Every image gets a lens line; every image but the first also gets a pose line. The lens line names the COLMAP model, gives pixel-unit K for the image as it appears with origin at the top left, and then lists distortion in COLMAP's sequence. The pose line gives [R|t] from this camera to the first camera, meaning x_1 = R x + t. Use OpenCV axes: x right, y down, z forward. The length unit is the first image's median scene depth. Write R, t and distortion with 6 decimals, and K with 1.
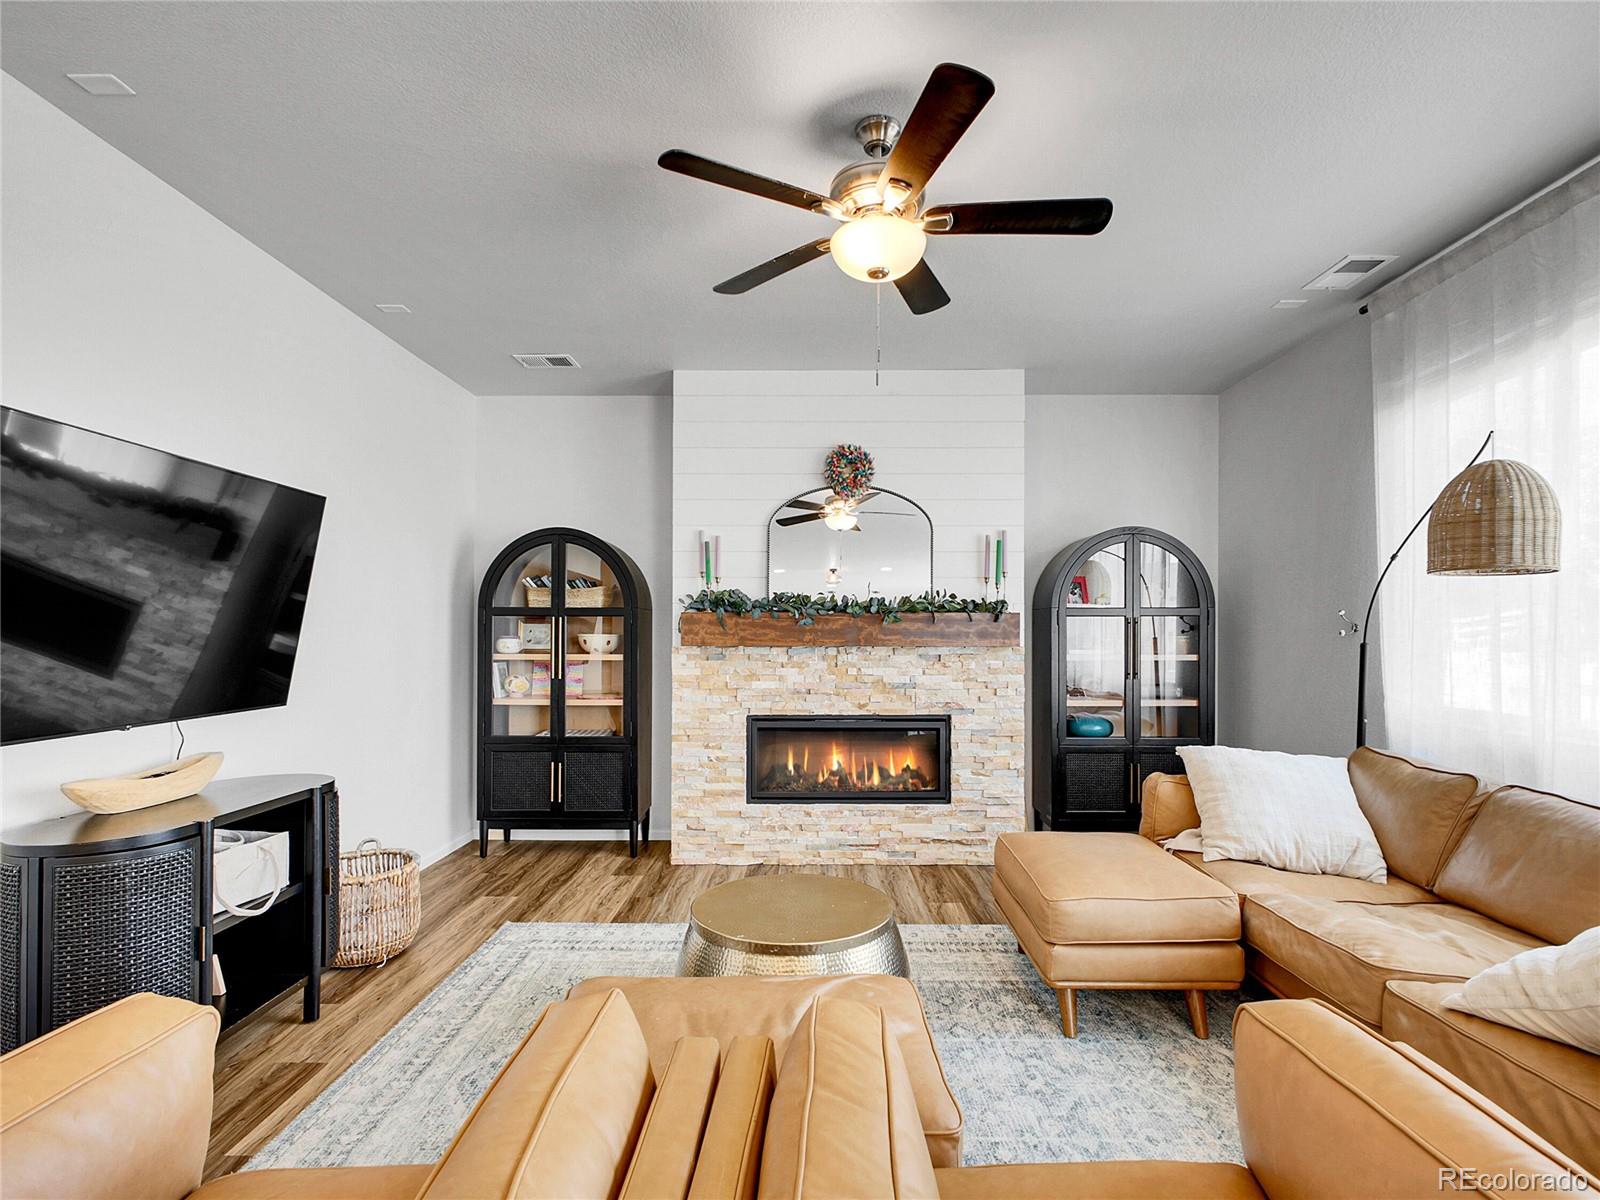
lens RADIAL K [[789.0, 0, 813.5], [0, 789.0, 624.7], [0, 0, 1]] dist [0.002922, -0.000314]
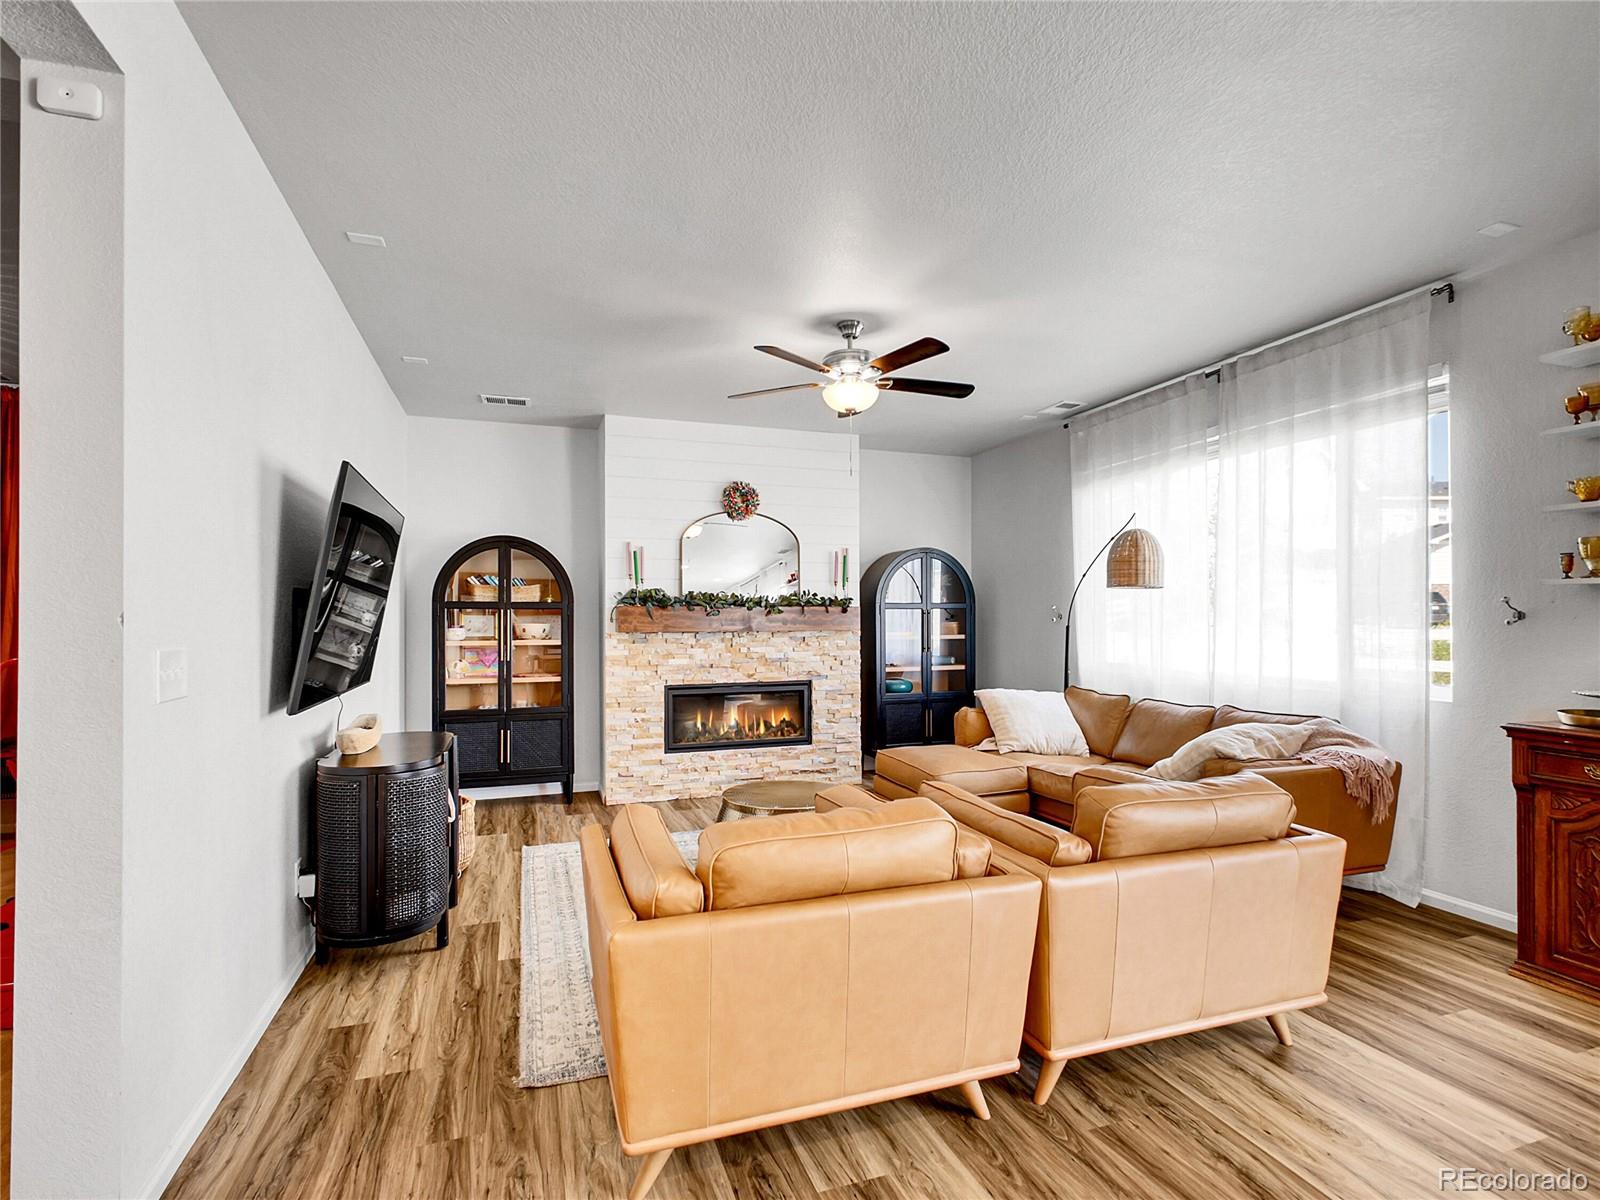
lens RADIAL K [[789.0, 0, 798.5], [0, 789.0, 607.8], [0, 0, 1]] dist [0.002922, -0.000314]
pose [[0.939822, -0.000187, 0.341665, -0.323532], [0.002298, 0.999981, -0.005771, -0.004833], [-0.341657, 0.006209, 0.939804, -0.296922]]
